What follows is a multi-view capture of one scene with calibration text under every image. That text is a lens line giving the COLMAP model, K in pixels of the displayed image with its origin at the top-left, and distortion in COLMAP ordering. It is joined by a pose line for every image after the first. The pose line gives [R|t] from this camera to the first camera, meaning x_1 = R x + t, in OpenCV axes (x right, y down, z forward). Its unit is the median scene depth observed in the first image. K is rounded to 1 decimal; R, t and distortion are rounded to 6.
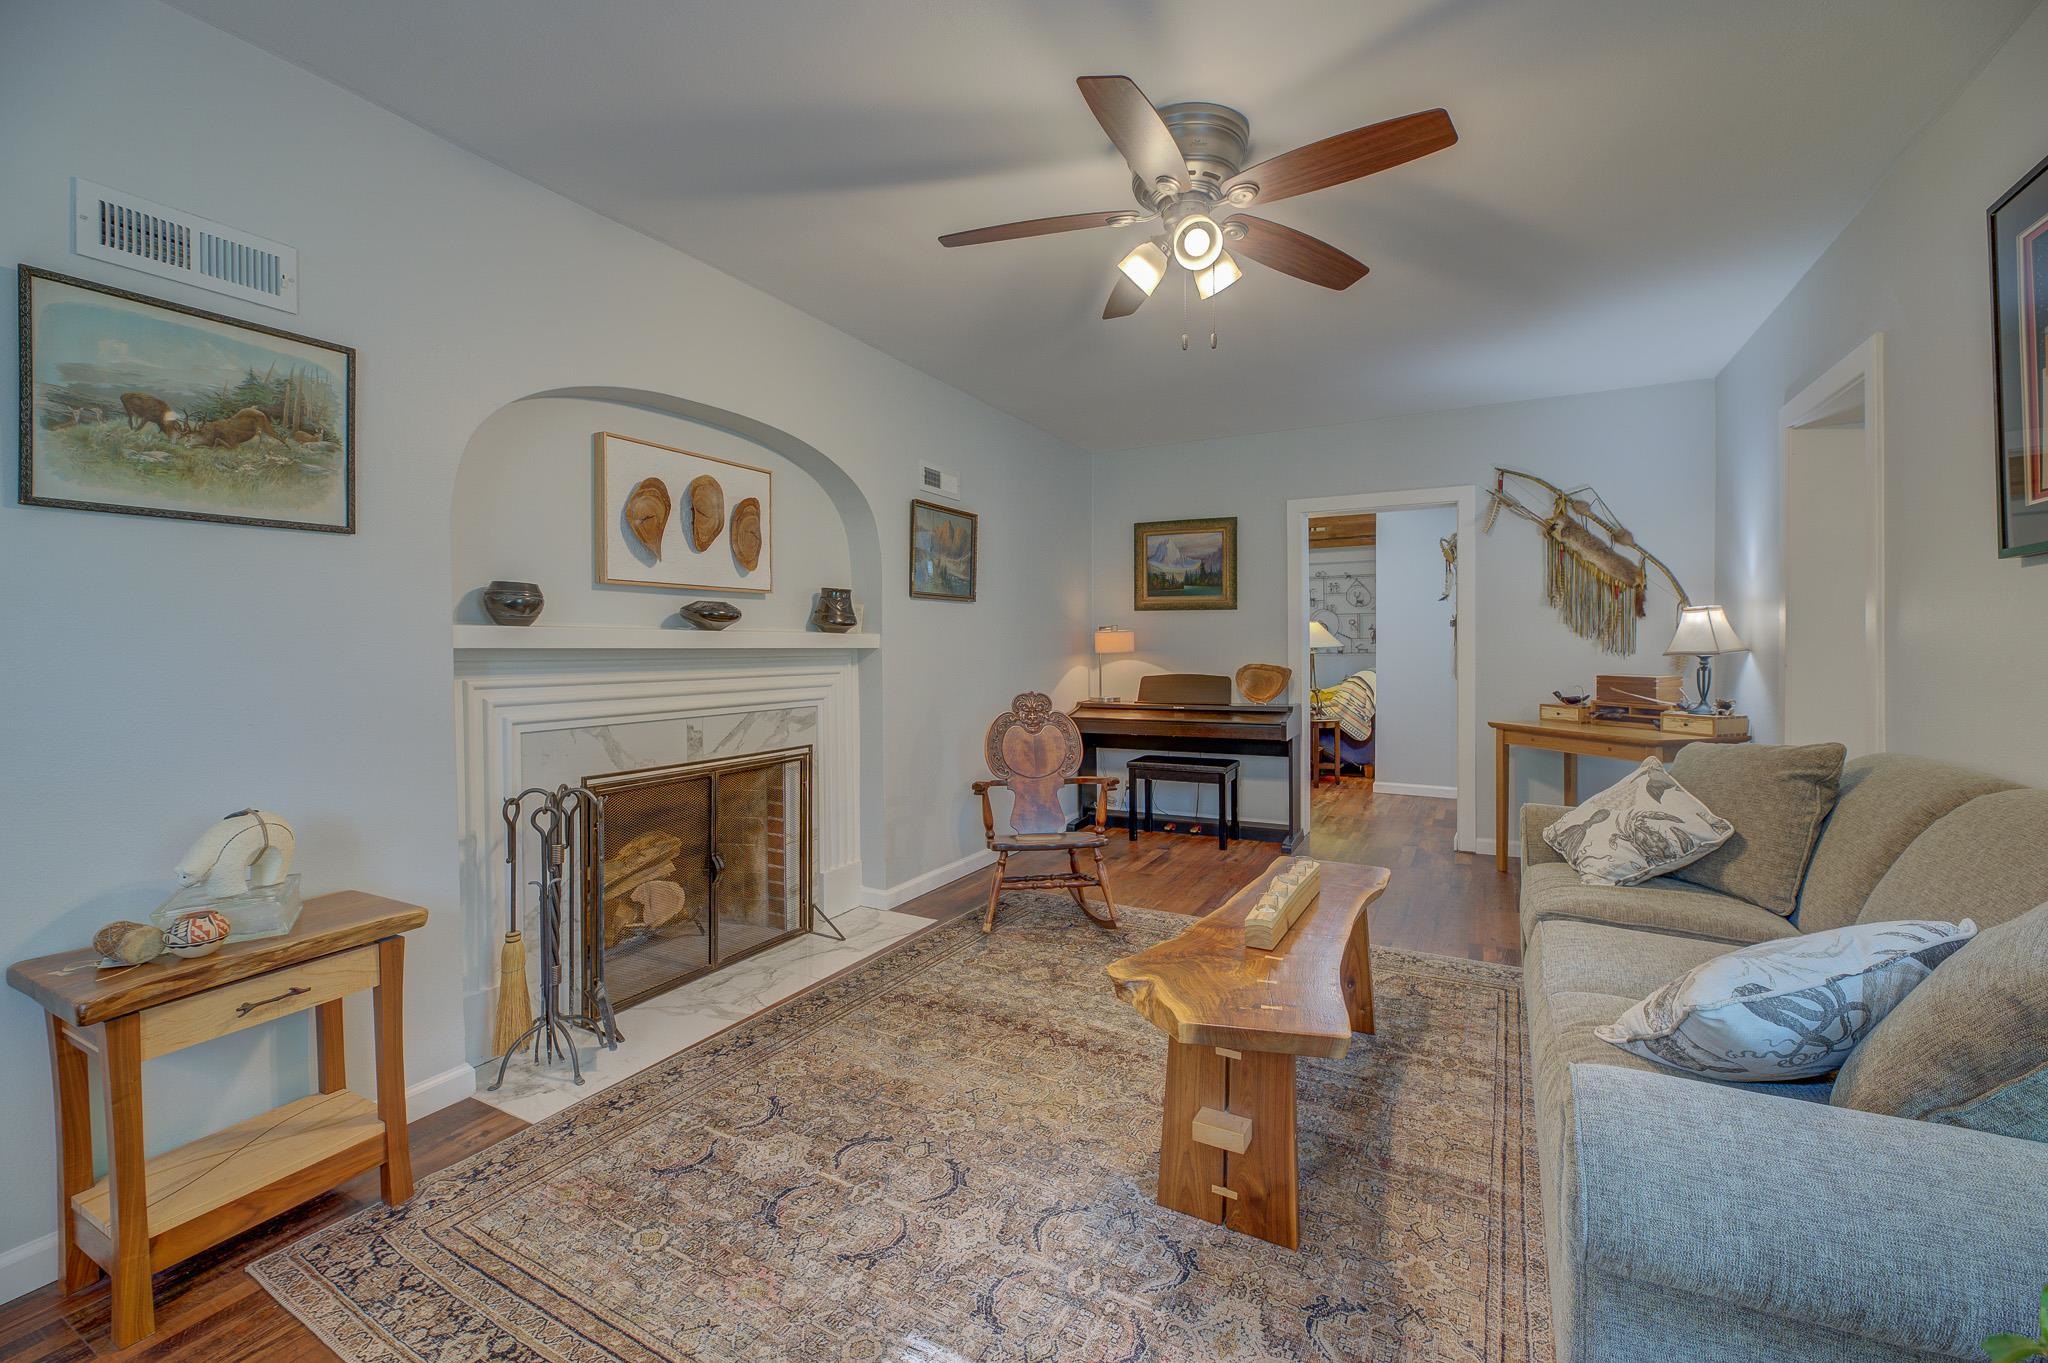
lens RADIAL K [[862.6, 0, 1023.6], [0, 862.6, 661.3], [0, 0, 1]] dist [-0.002529, -0.000148]
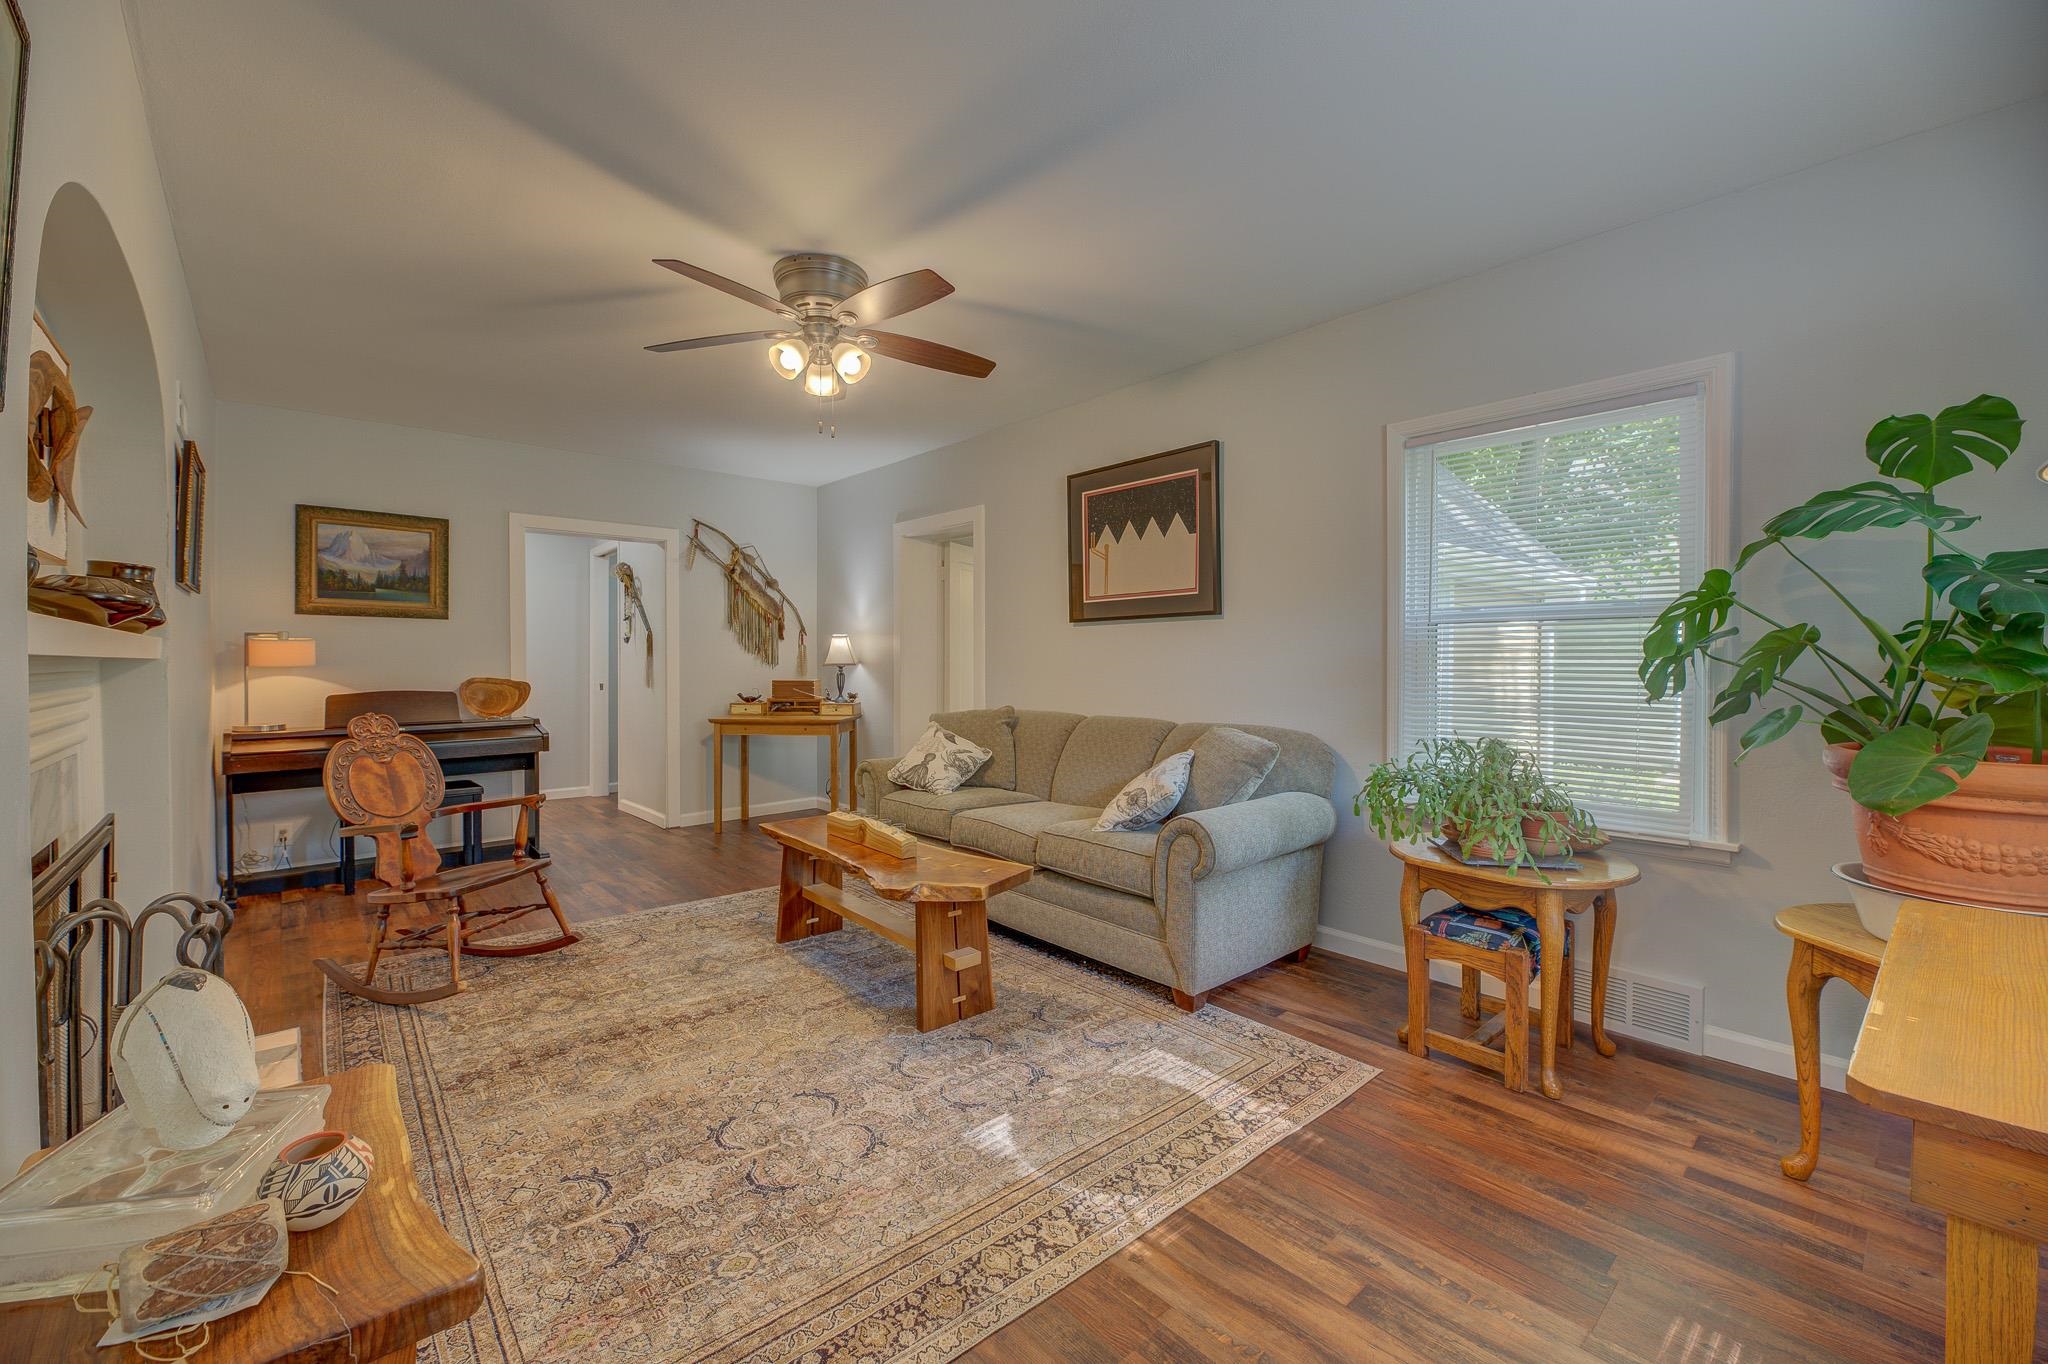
lens RADIAL K [[831.3, 0, 1022.0], [0, 831.3, 670.3], [0, 0, 1]] dist [-0.001655, -0.000025]
pose [[0.337356, -0.008756, 0.941336, -0.507740], [0.016240, 0.999862, 0.003480, 0.001698], [-0.941237, 0.014113, 0.337452, 0.157577]]
